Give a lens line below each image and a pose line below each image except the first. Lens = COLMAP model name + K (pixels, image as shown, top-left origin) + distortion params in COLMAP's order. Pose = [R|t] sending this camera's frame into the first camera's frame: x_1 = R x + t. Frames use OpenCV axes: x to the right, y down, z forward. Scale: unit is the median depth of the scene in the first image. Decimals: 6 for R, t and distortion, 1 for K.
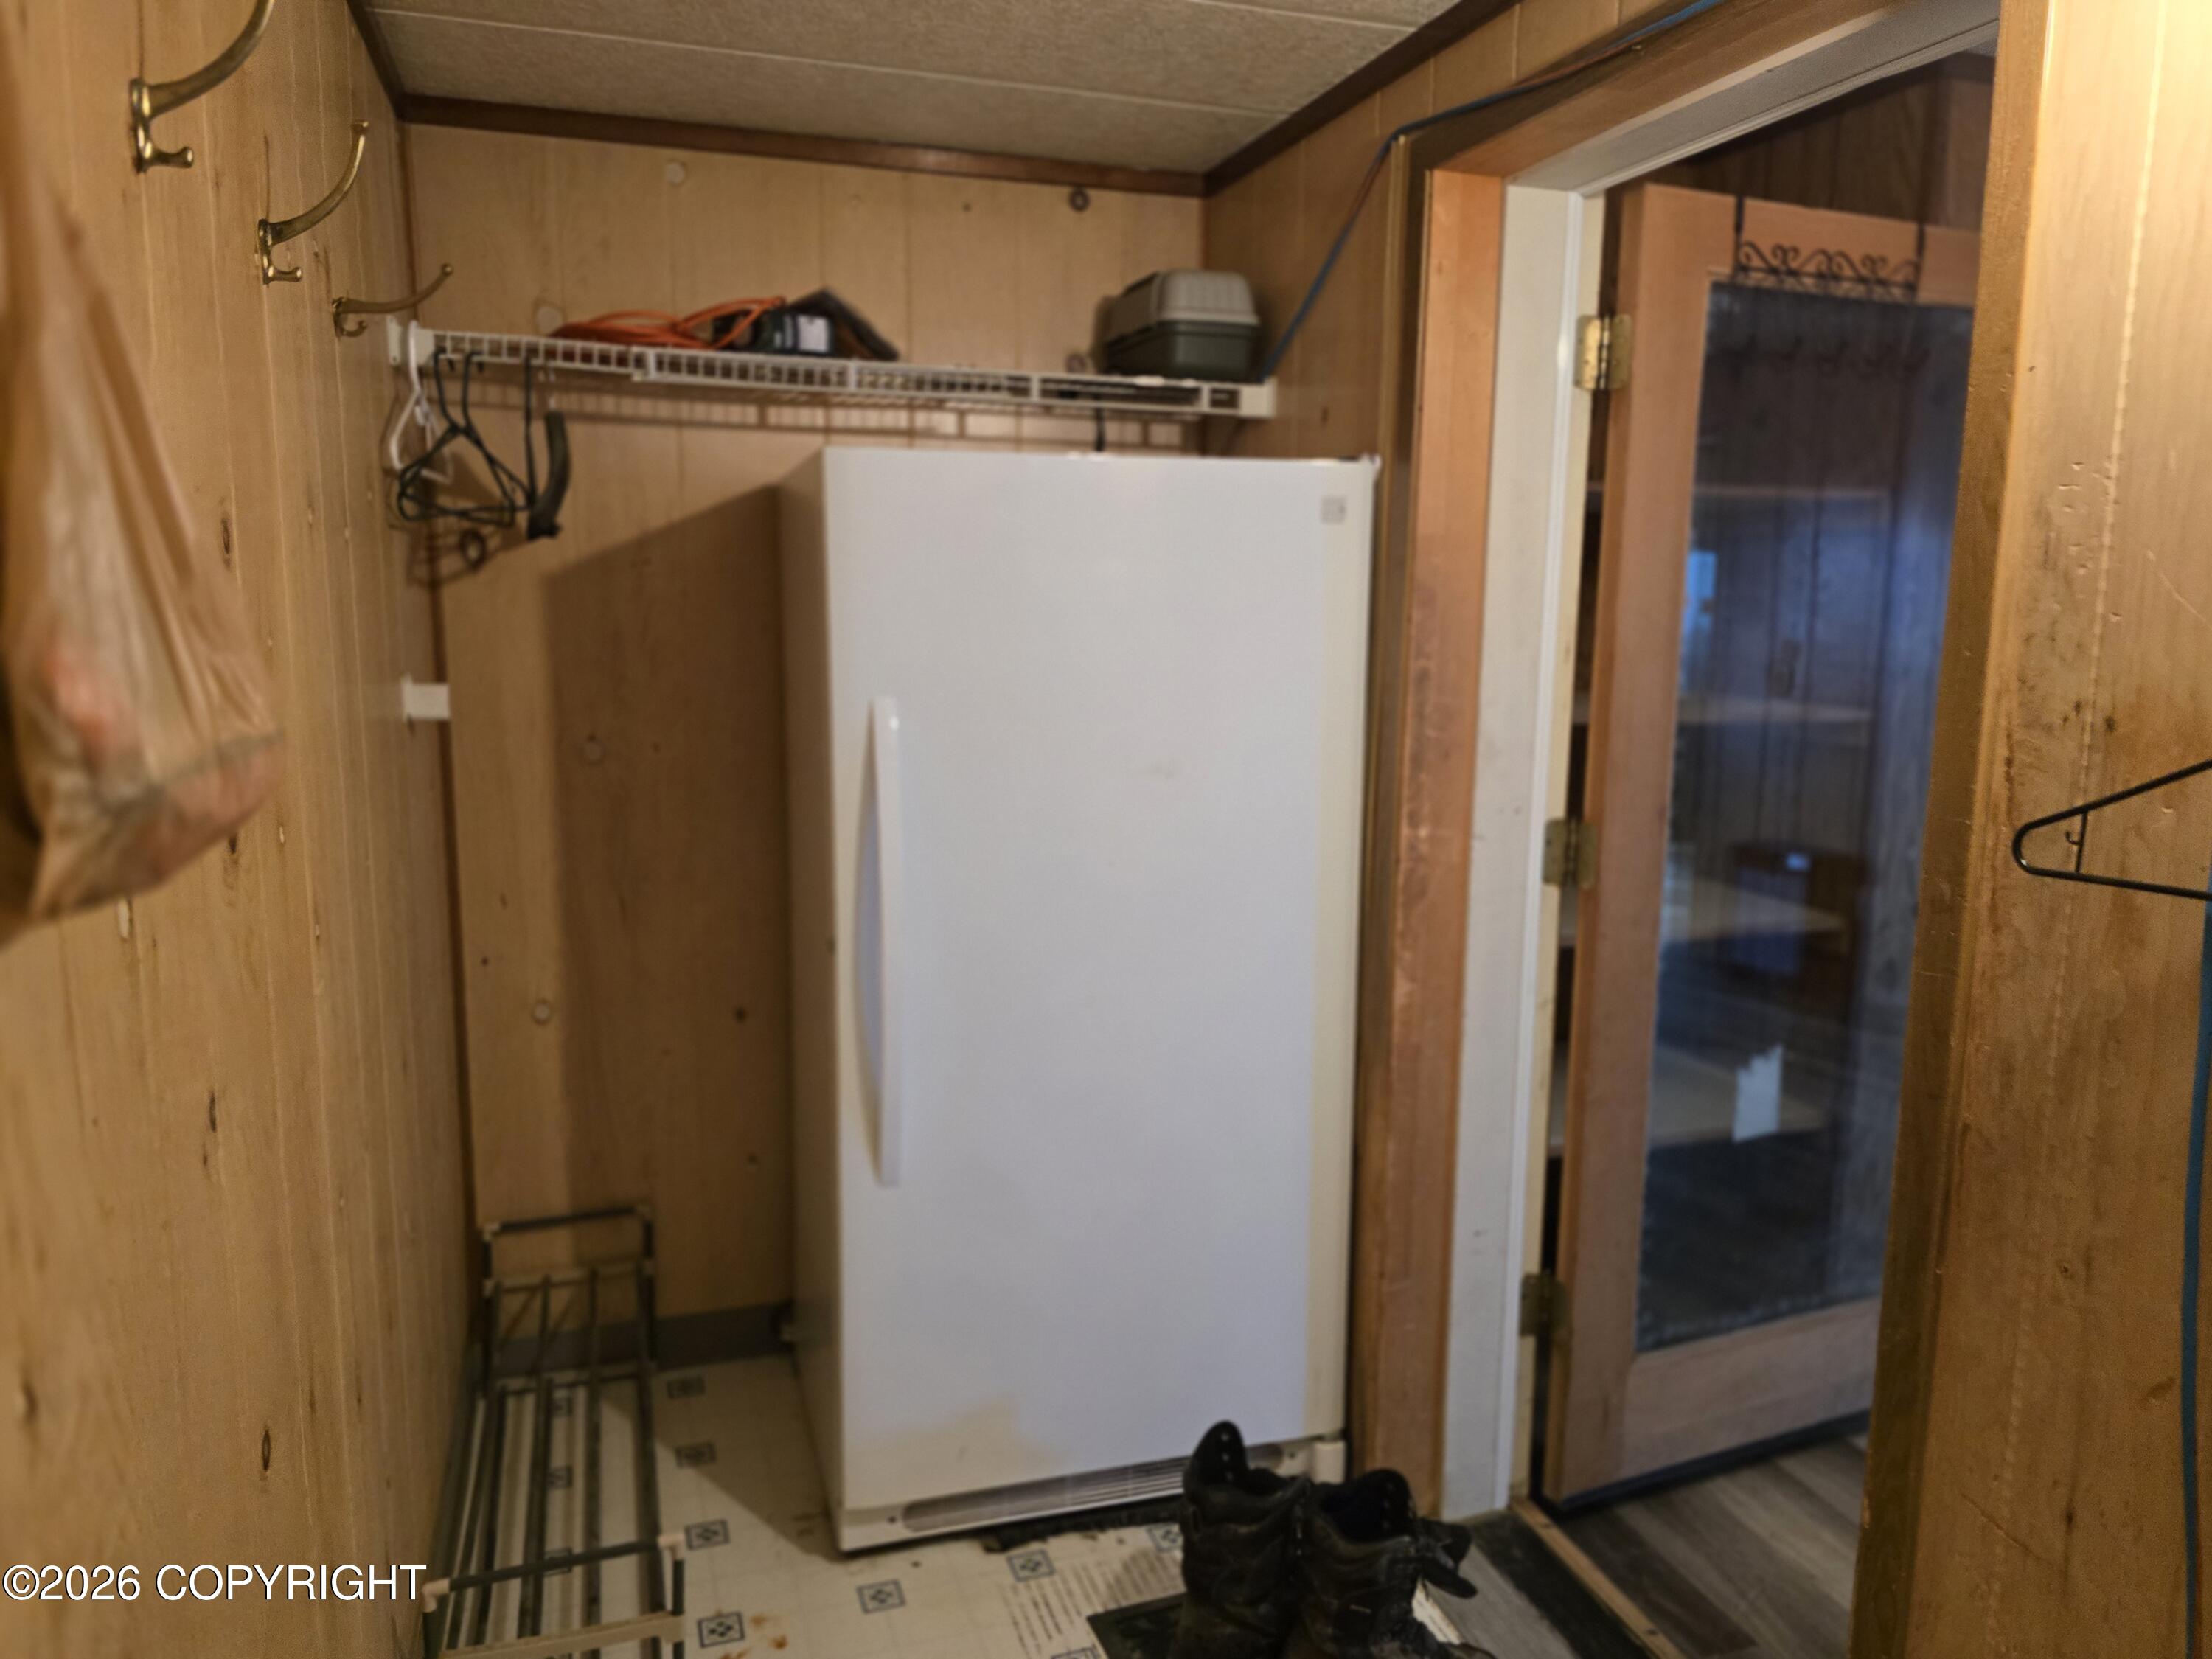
lens RADIAL K [[1535.1, 0, 1075.6], [0, 1535.1, 827.9], [0, 0, 1]] dist [0.062389, -0.052002]
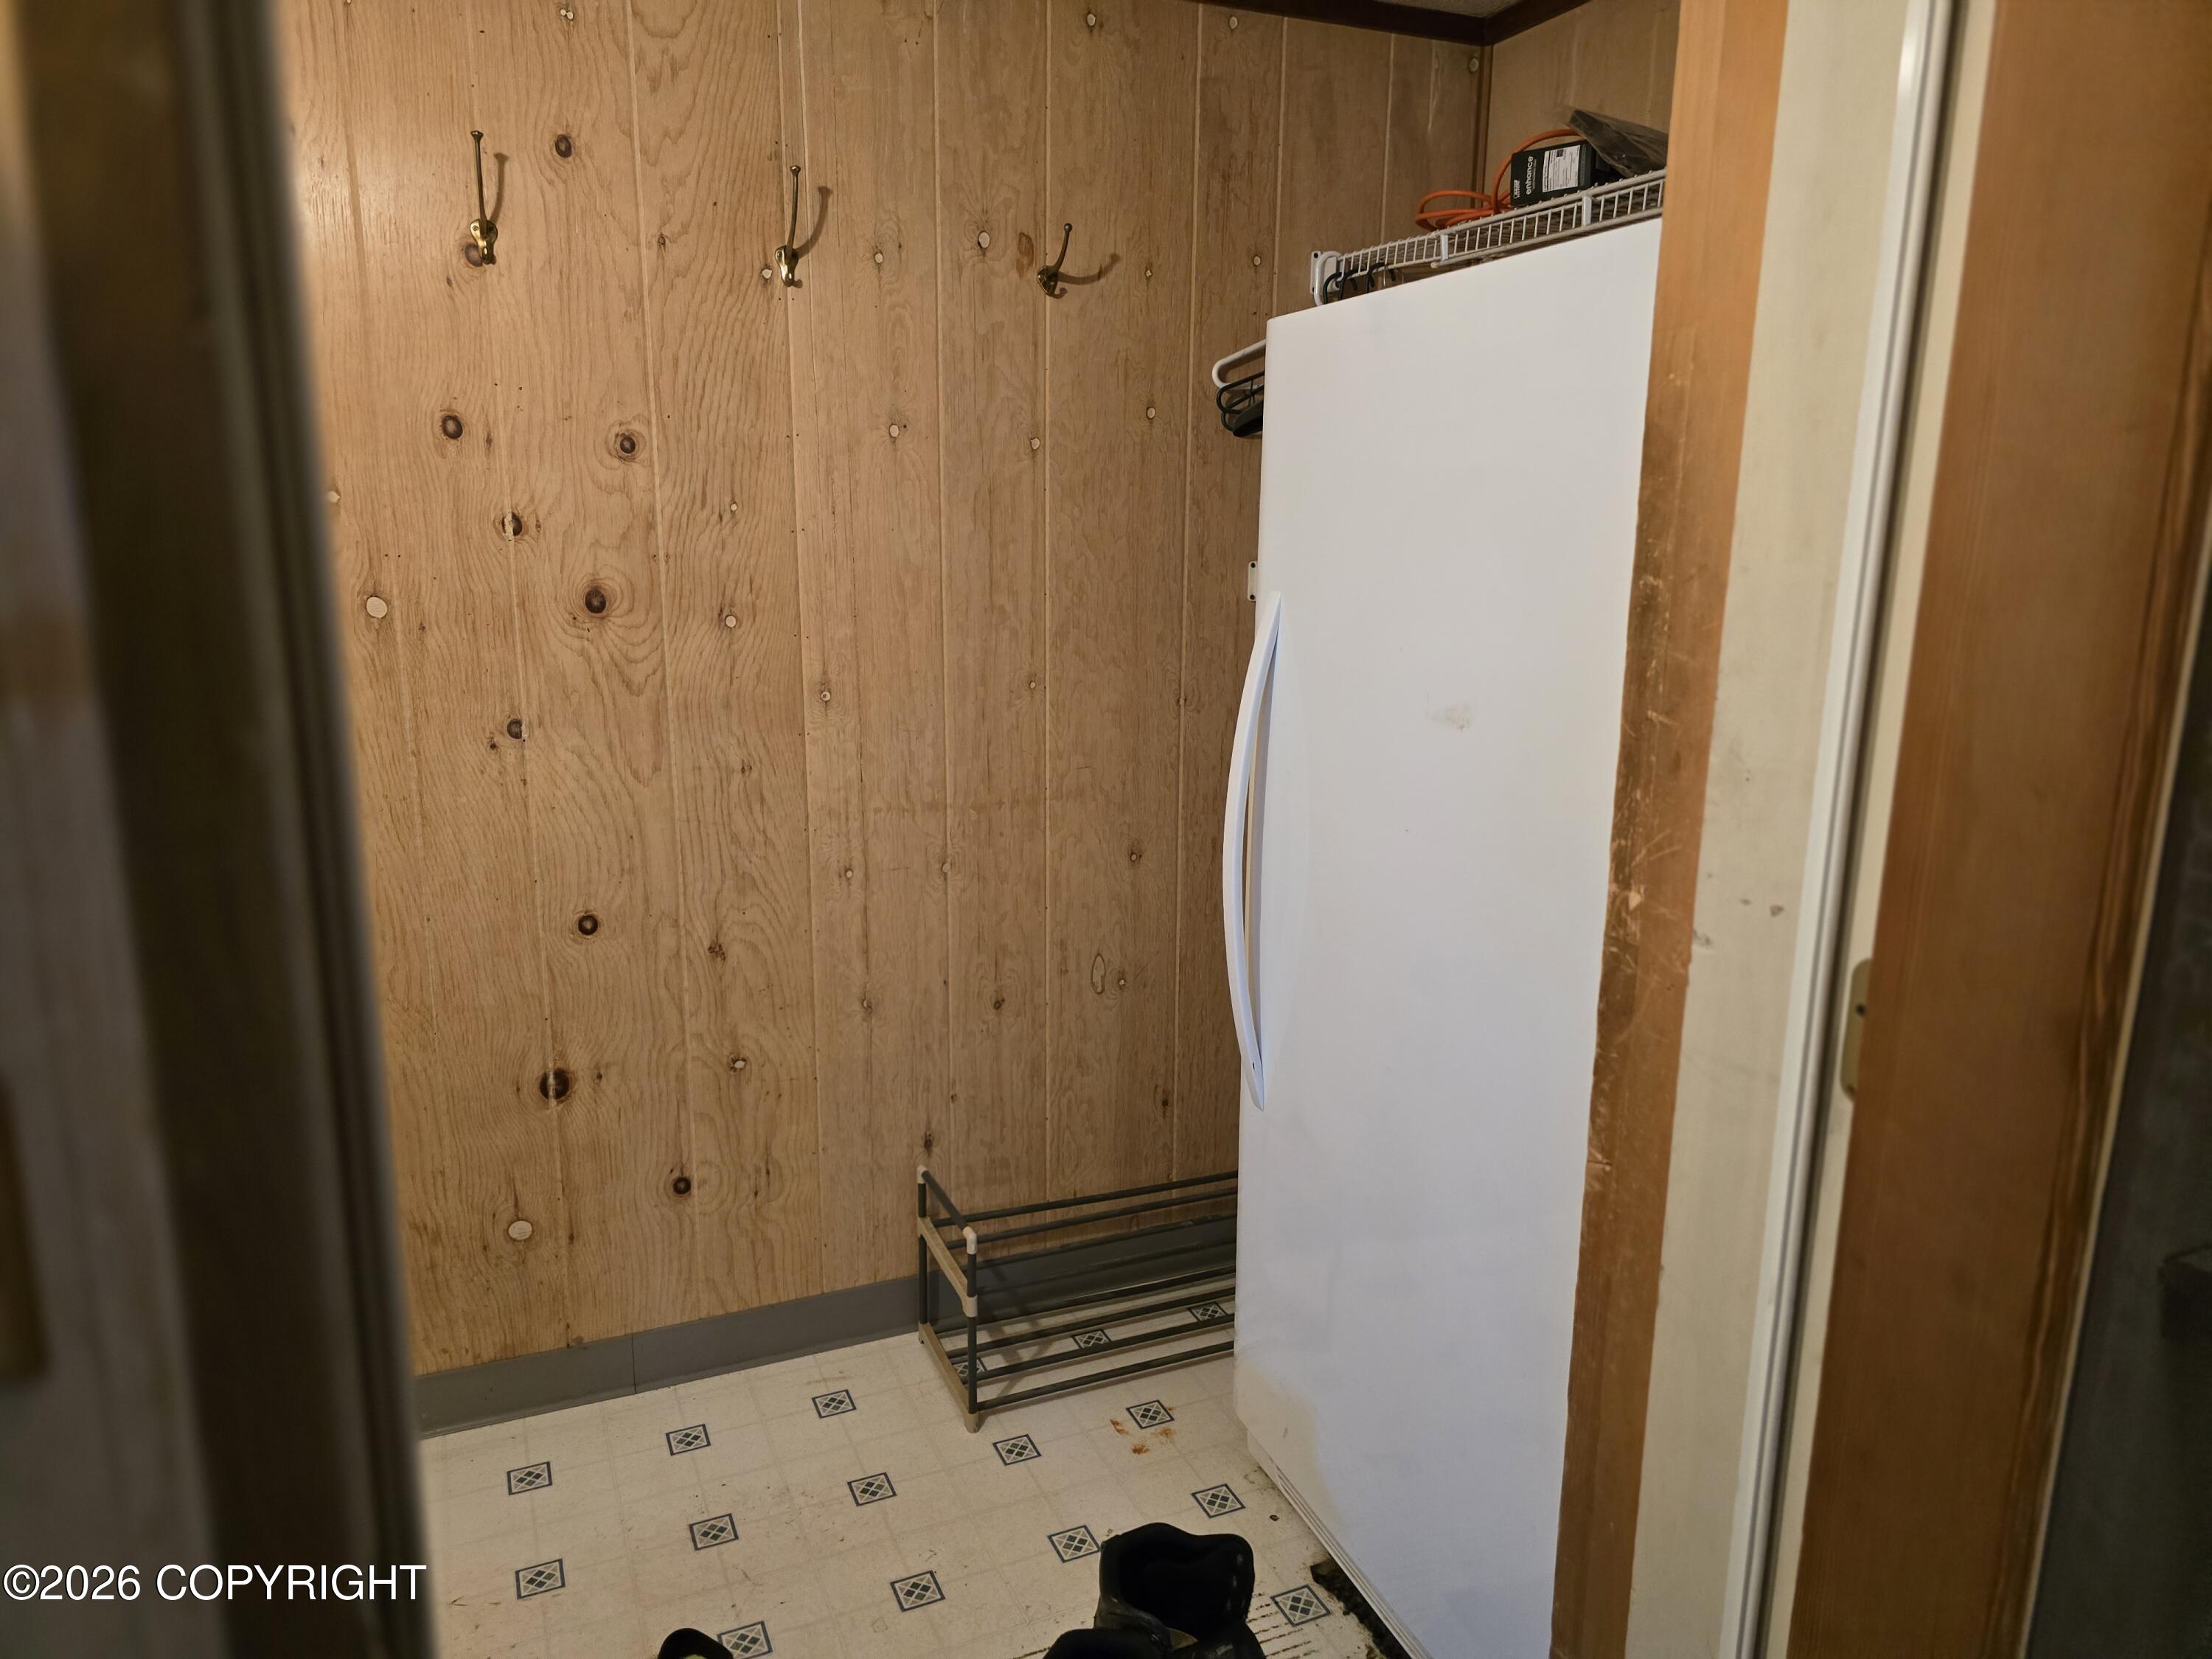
lens RADIAL K [[1491.7, 0, 1102.9], [0, 1491.7, 834.5], [0, 0, 1]] dist [0.075238, -0.061354]
pose [[0.080336, 0.200412, -0.976412, 0.725122], [-0.157107, 0.969880, 0.186145, -0.088201], [0.984309, 0.138447, 0.109402, 0.756785]]
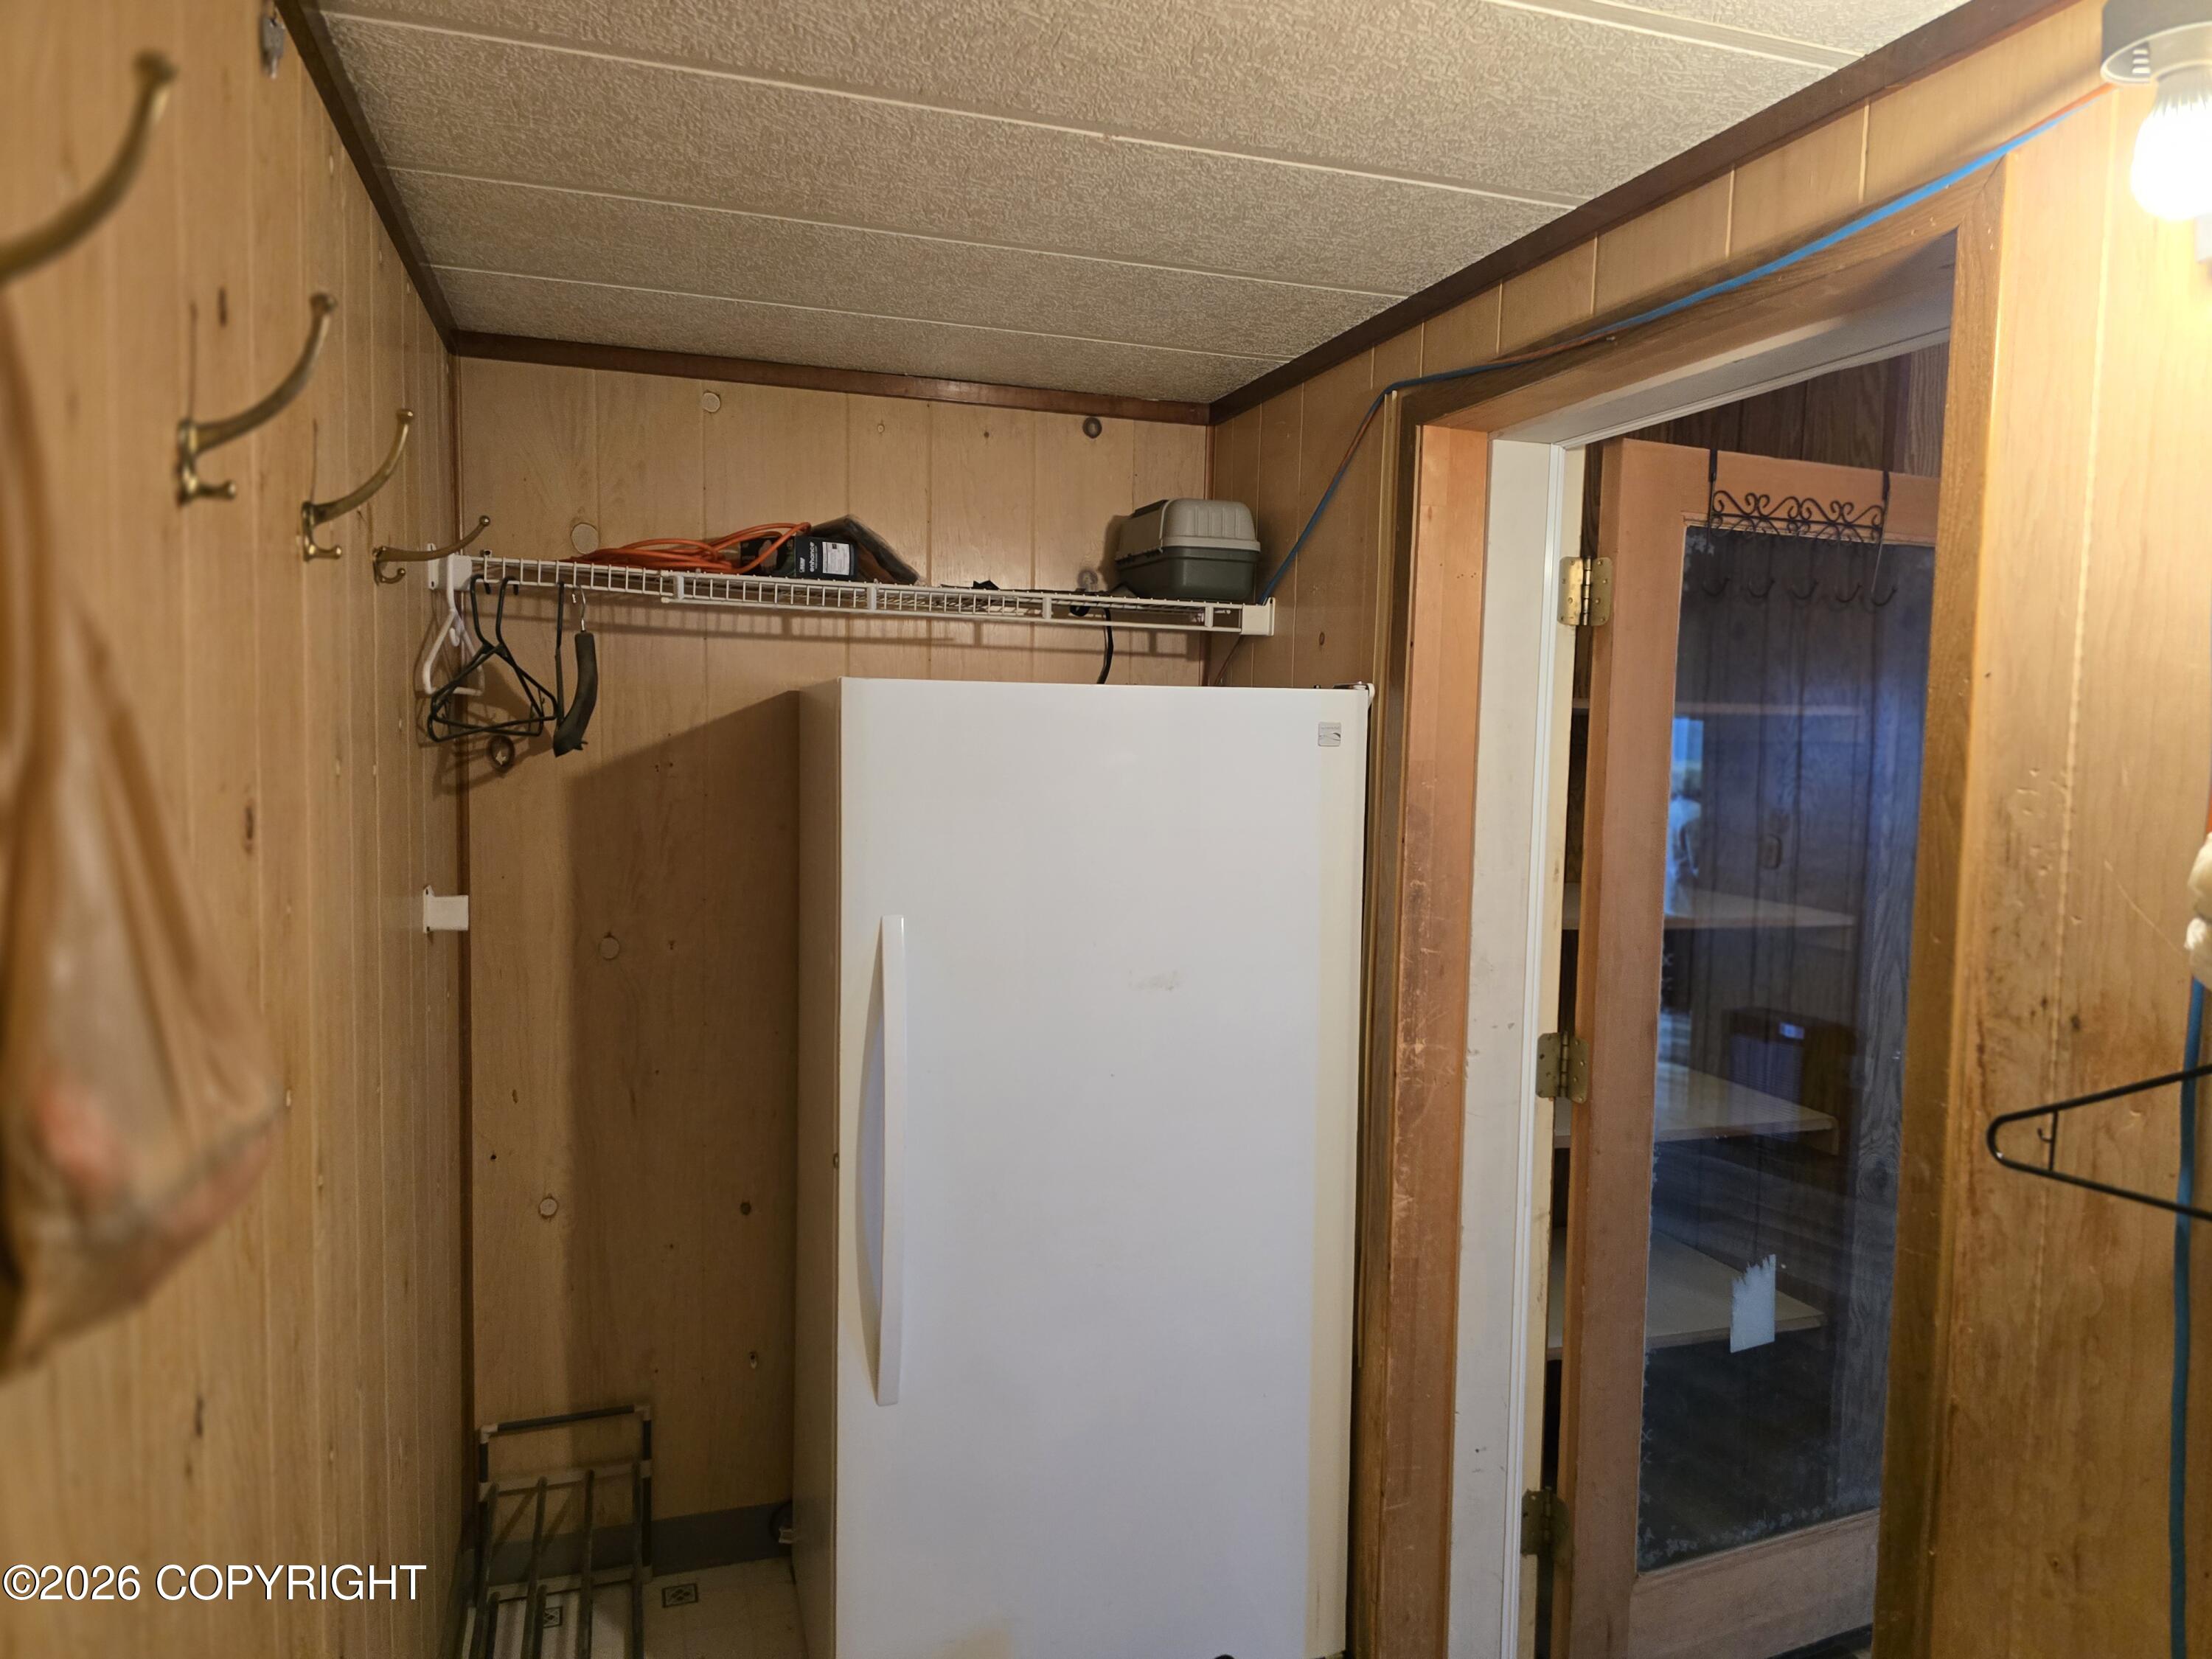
lens RADIAL K [[1491.7, 0, 1102.9], [0, 1491.7, 834.5], [0, 0, 1]] dist [0.075238, -0.061354]
pose [[0.999913, 0.011045, 0.007268, 0.006581], [-0.010461, 0.997050, -0.076042, -0.060077], [-0.008087, 0.075960, 0.997078, -0.003077]]
